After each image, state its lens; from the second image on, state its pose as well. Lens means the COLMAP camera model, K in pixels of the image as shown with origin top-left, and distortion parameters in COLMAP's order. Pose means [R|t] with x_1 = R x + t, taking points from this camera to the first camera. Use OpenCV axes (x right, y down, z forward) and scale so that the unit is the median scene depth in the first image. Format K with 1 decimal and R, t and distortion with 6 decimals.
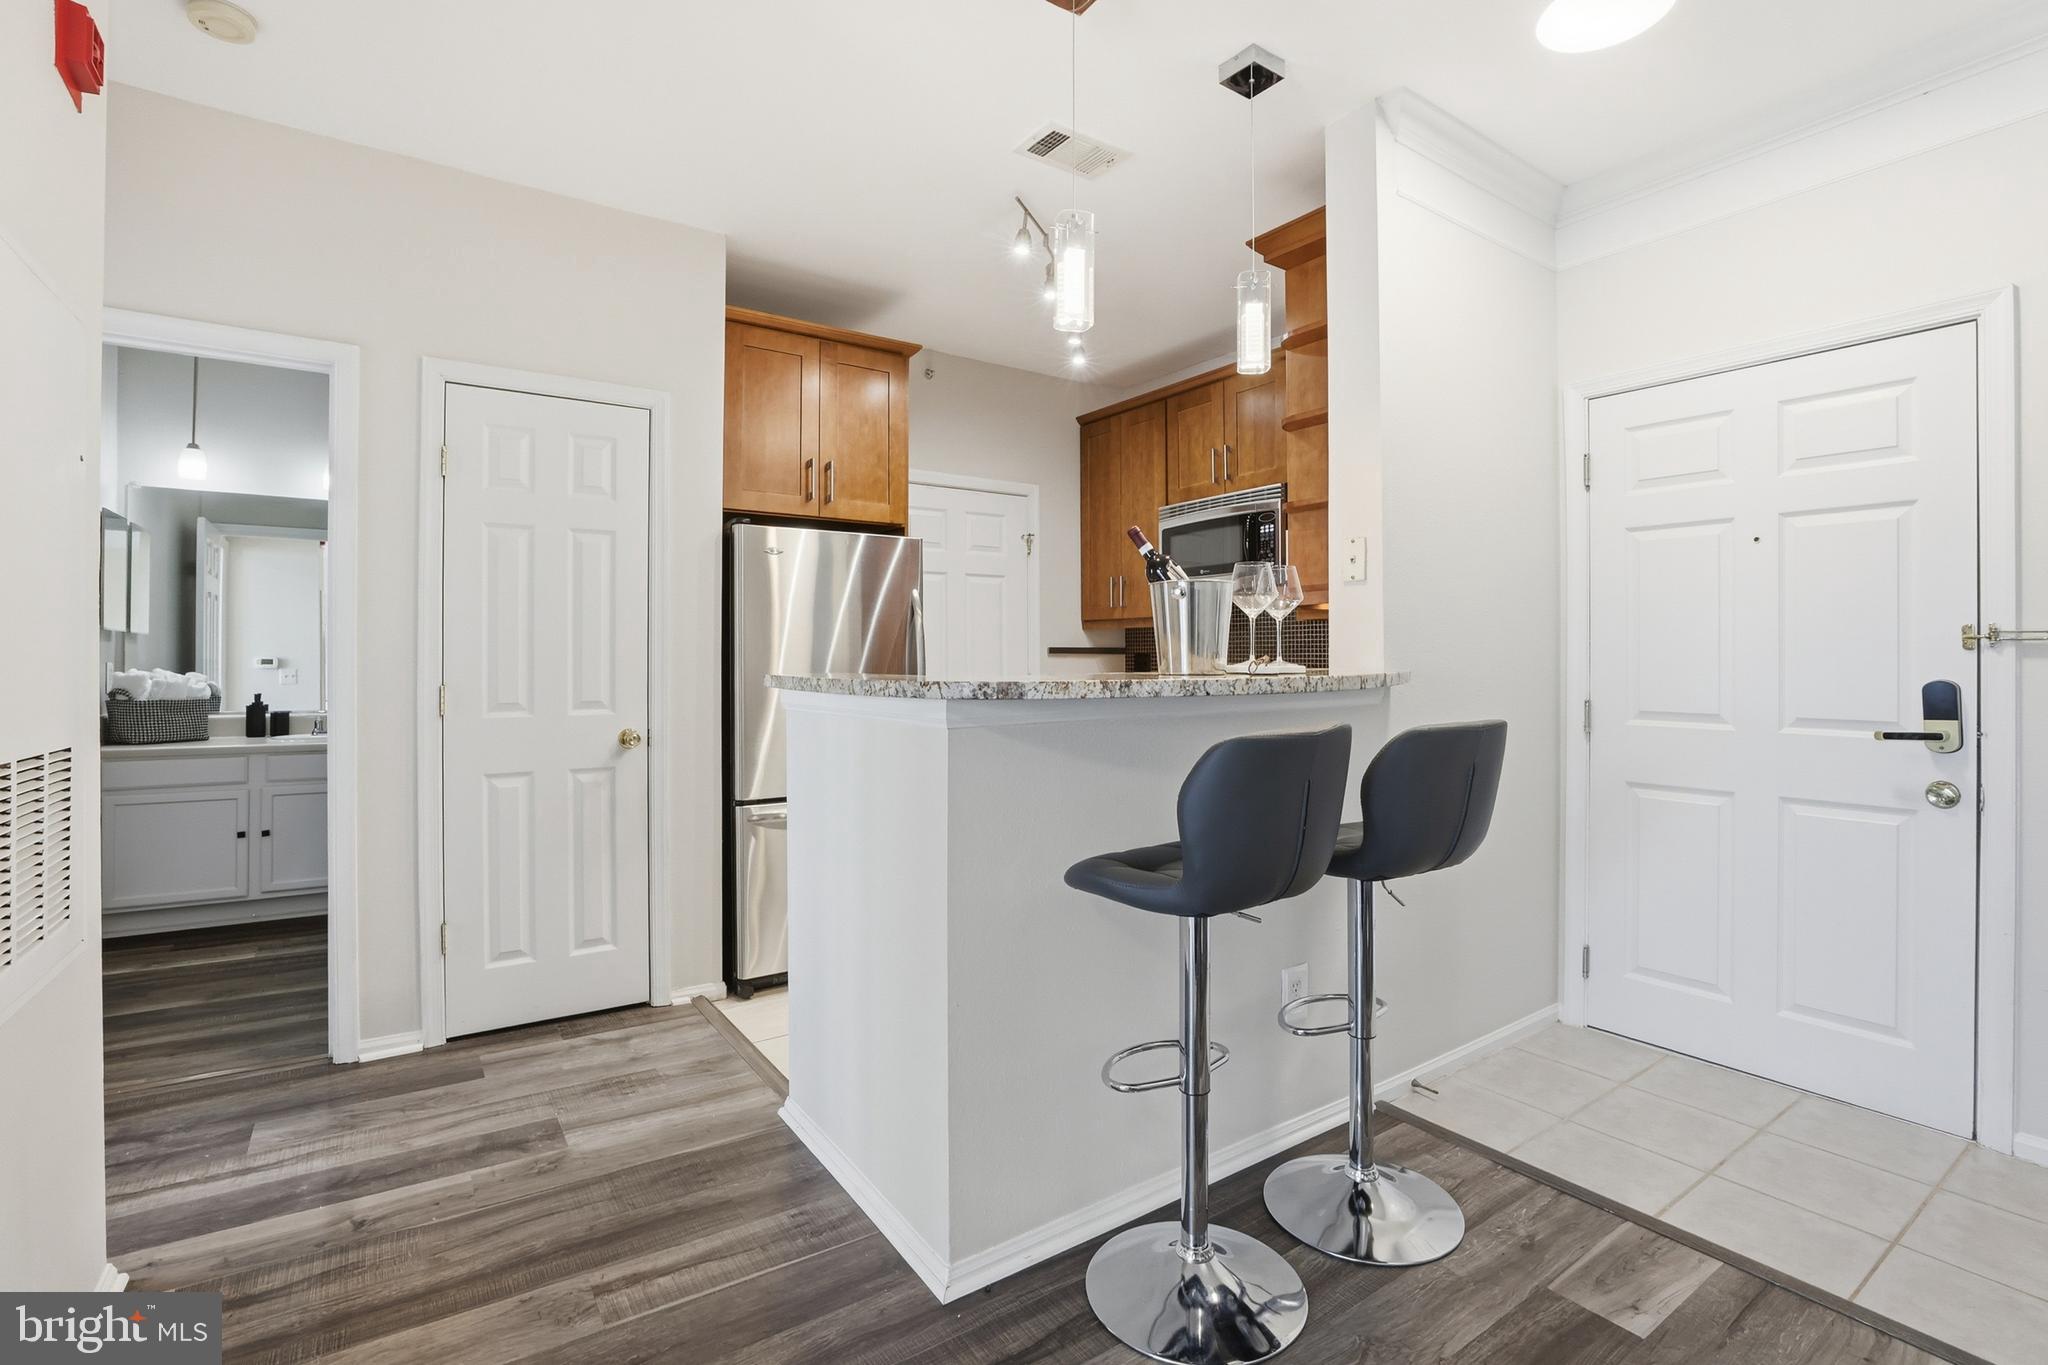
lens RADIAL K [[941.2, 0, 1012.3], [0, 941.2, 663.3], [0, 0, 1]] dist [-0.032140, 0.002538]
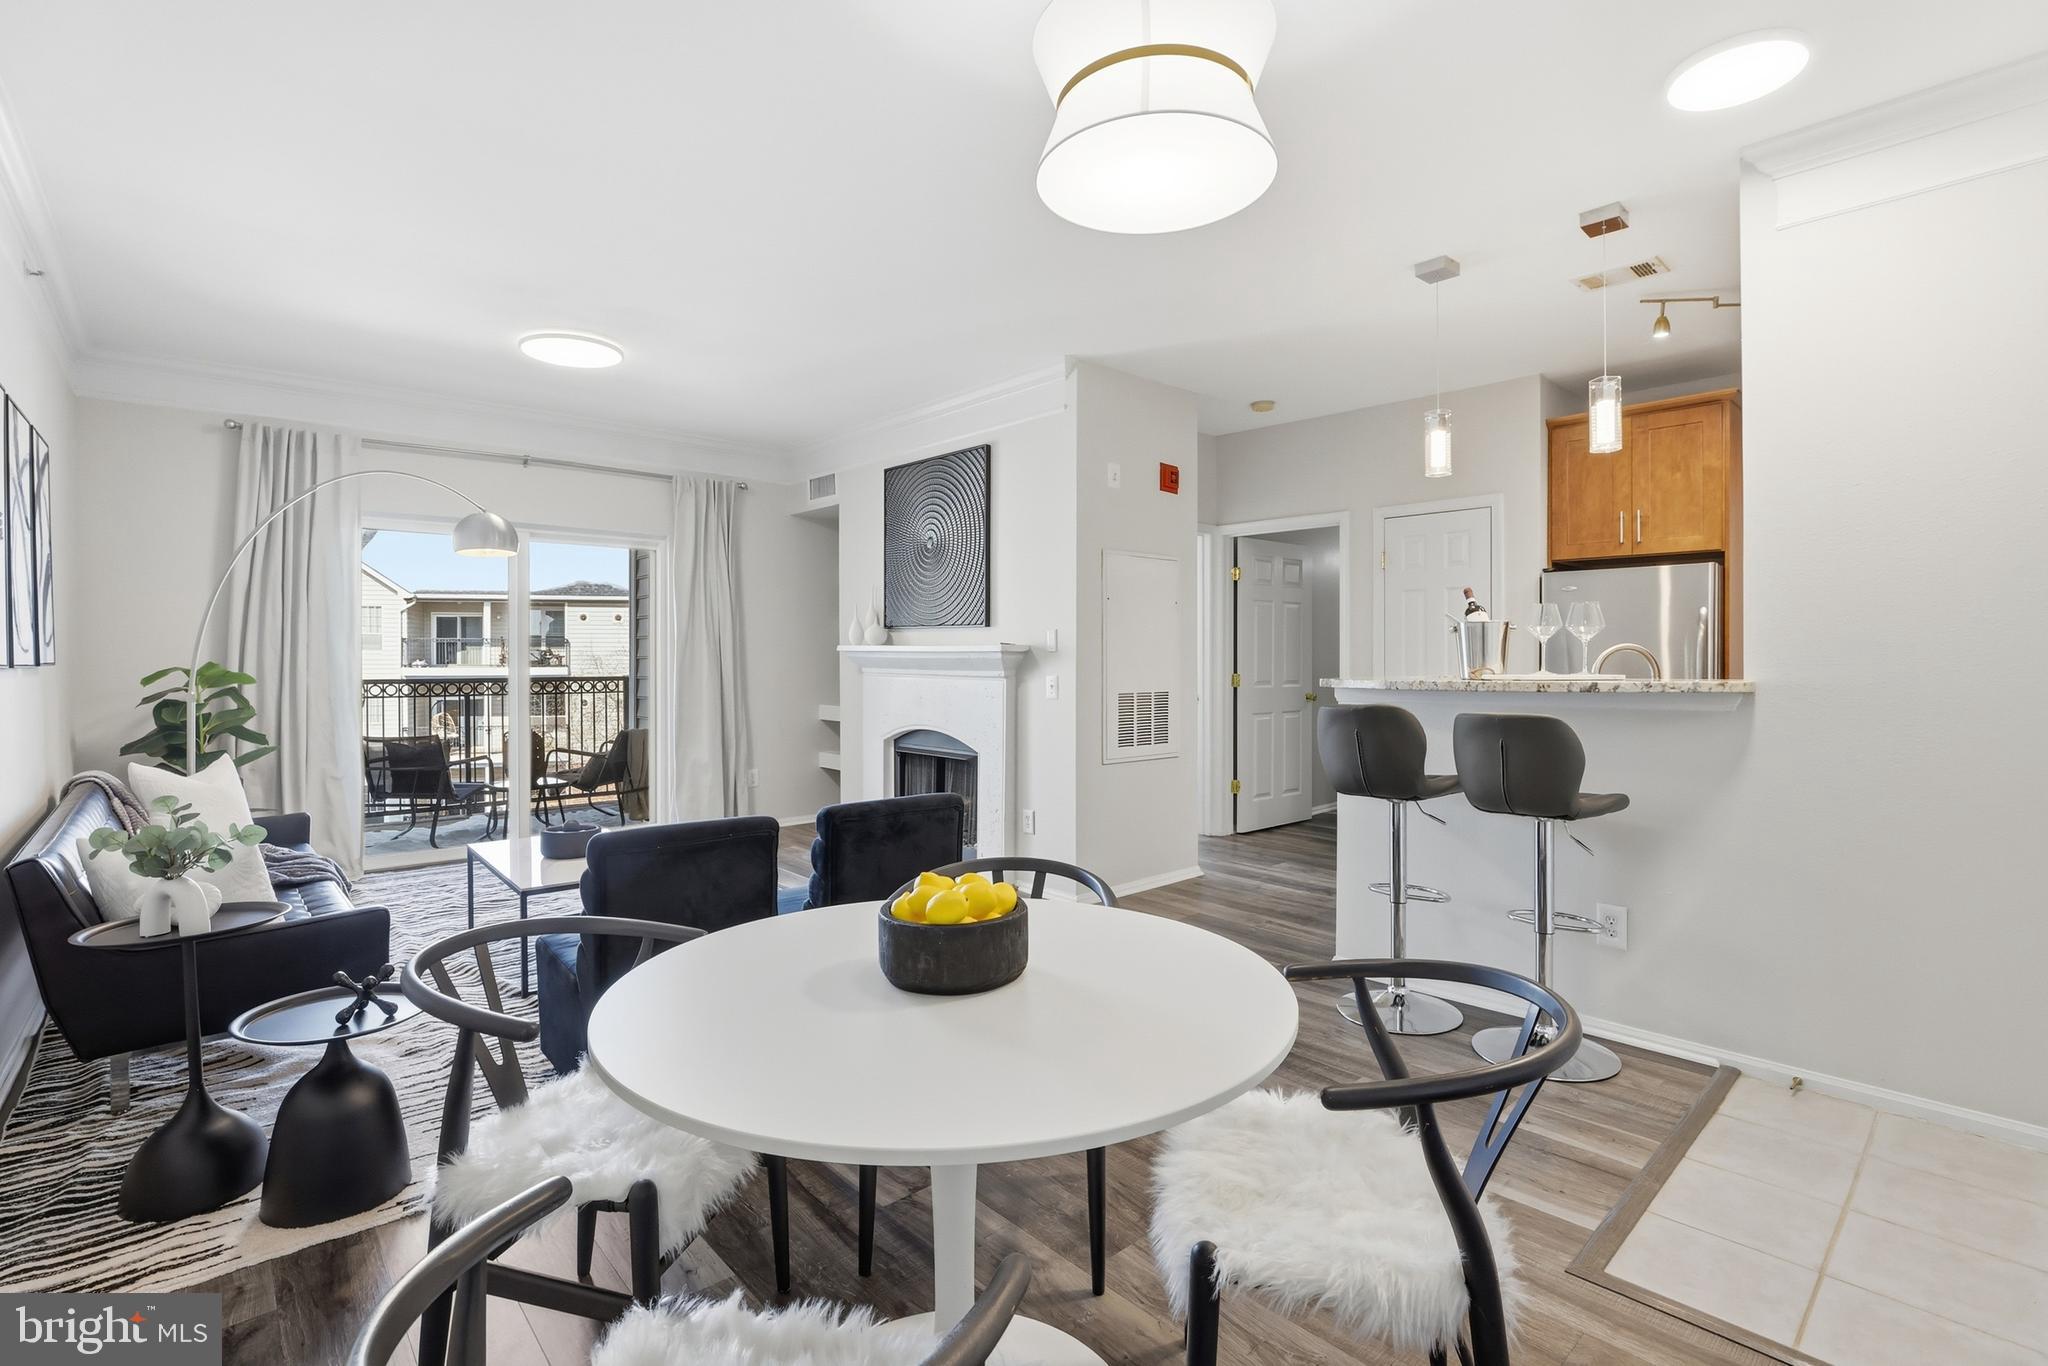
lens RADIAL K [[941.2, 0, 1027.3], [0, 941.2, 666.2], [0, 0, 1]] dist [-0.032140, 0.002538]
pose [[0.131248, 0.008104, -0.991316, 0.777802], [0.002144, 0.999962, 0.008458, -0.011543], [0.991347, -0.003236, 0.131226, 0.011197]]
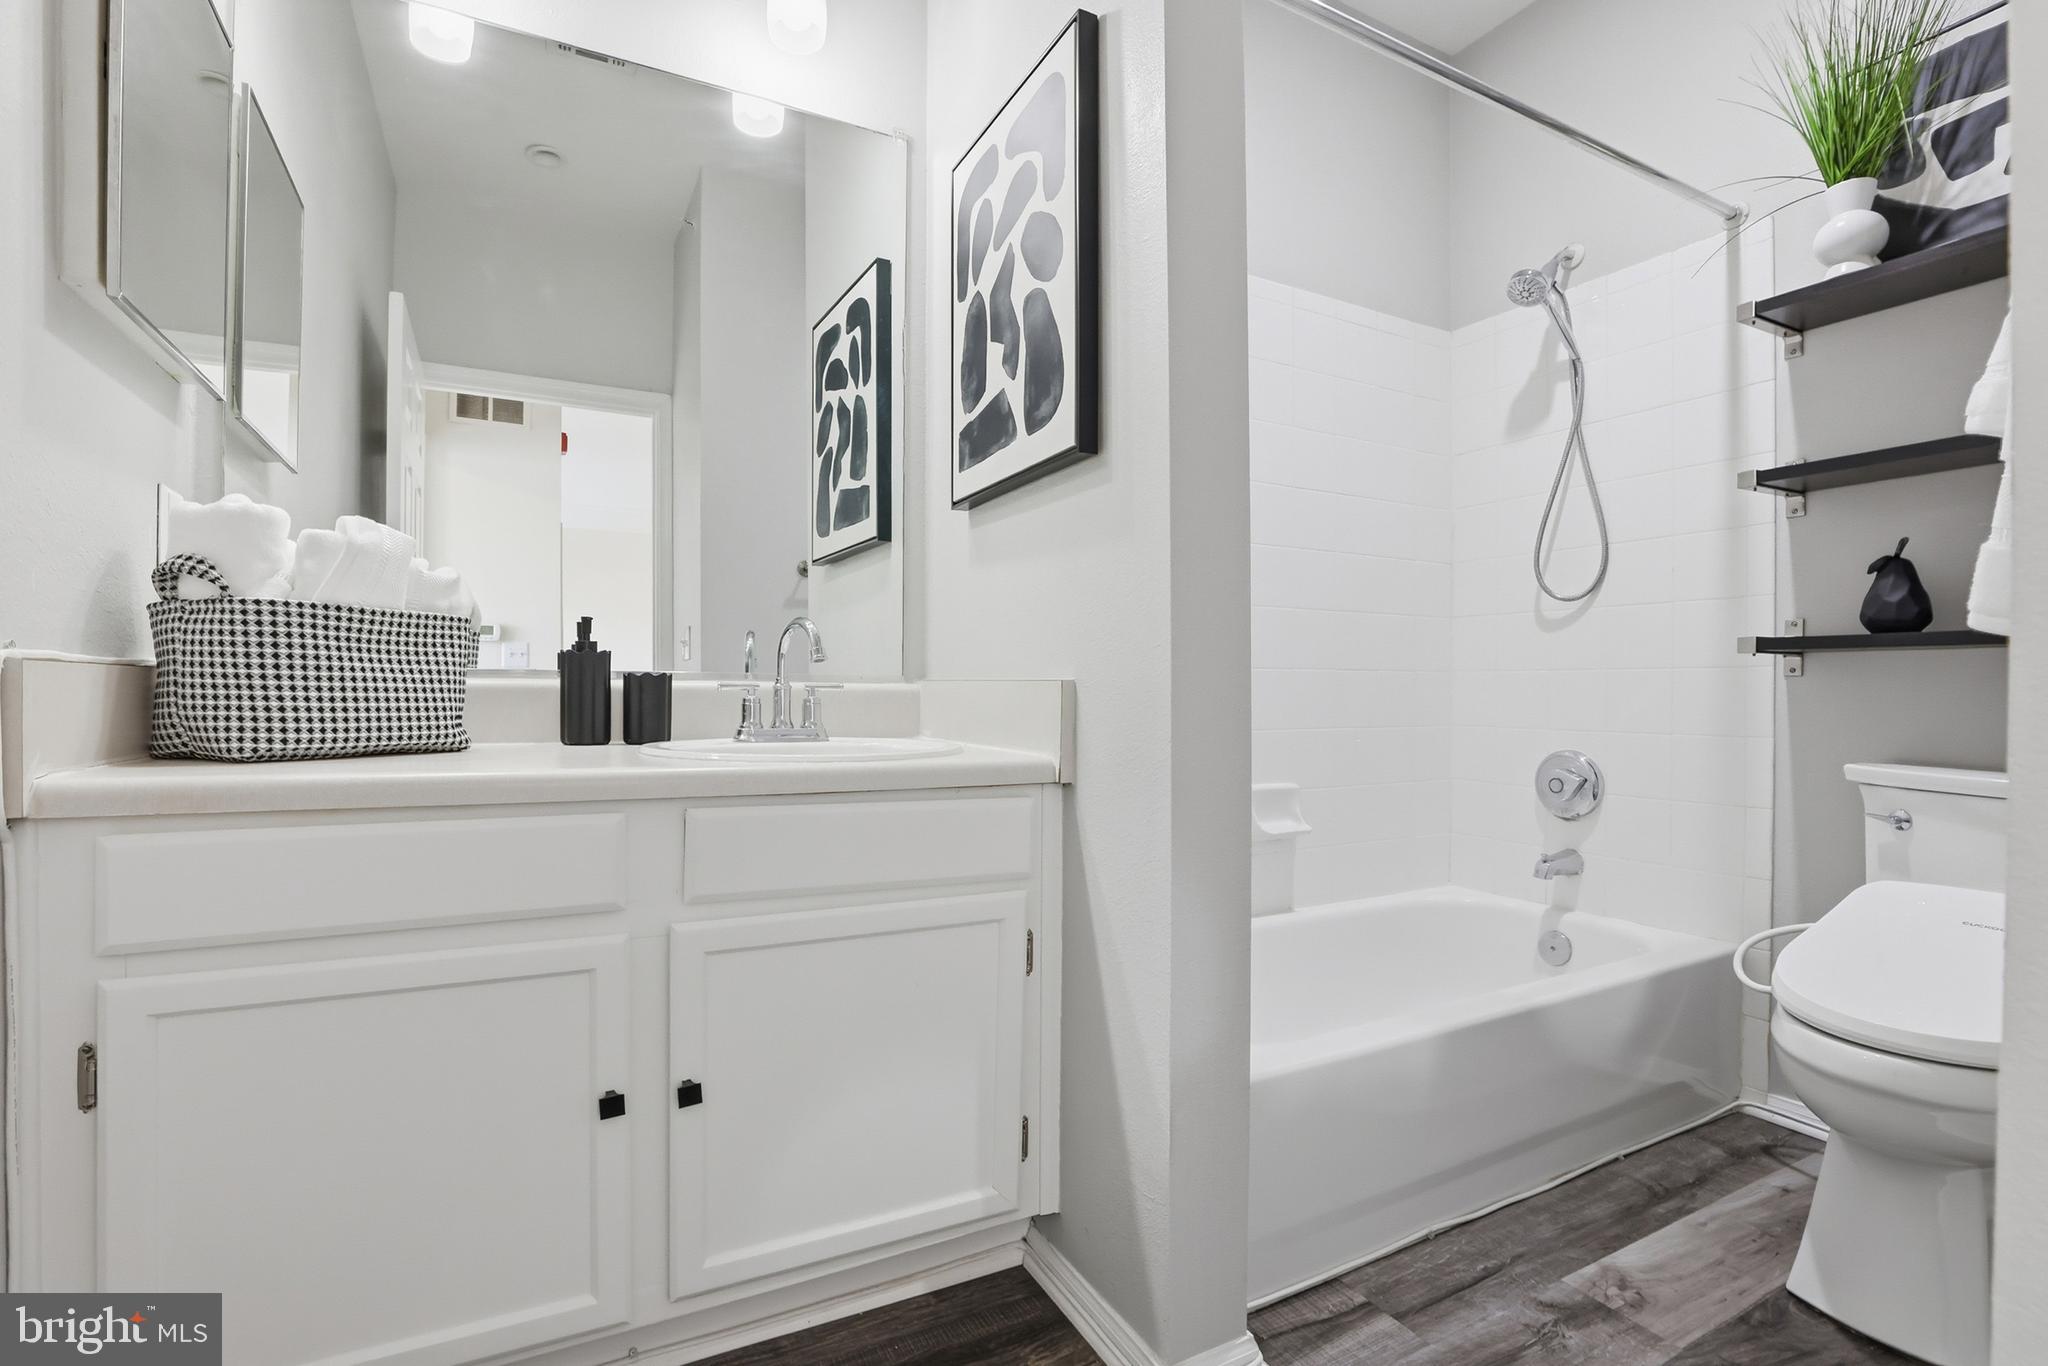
lens RADIAL K [[941.2, 0, 968.4], [0, 941.2, 706.1], [0, 0, 1]] dist [-0.032140, 0.002538]
pose [[0.992101, 0.001805, -0.125428, -0.642179], [-0.001580, 0.999997, 0.001889, 0.065174], [0.125431, -0.001676, 0.992101, 0.683757]]
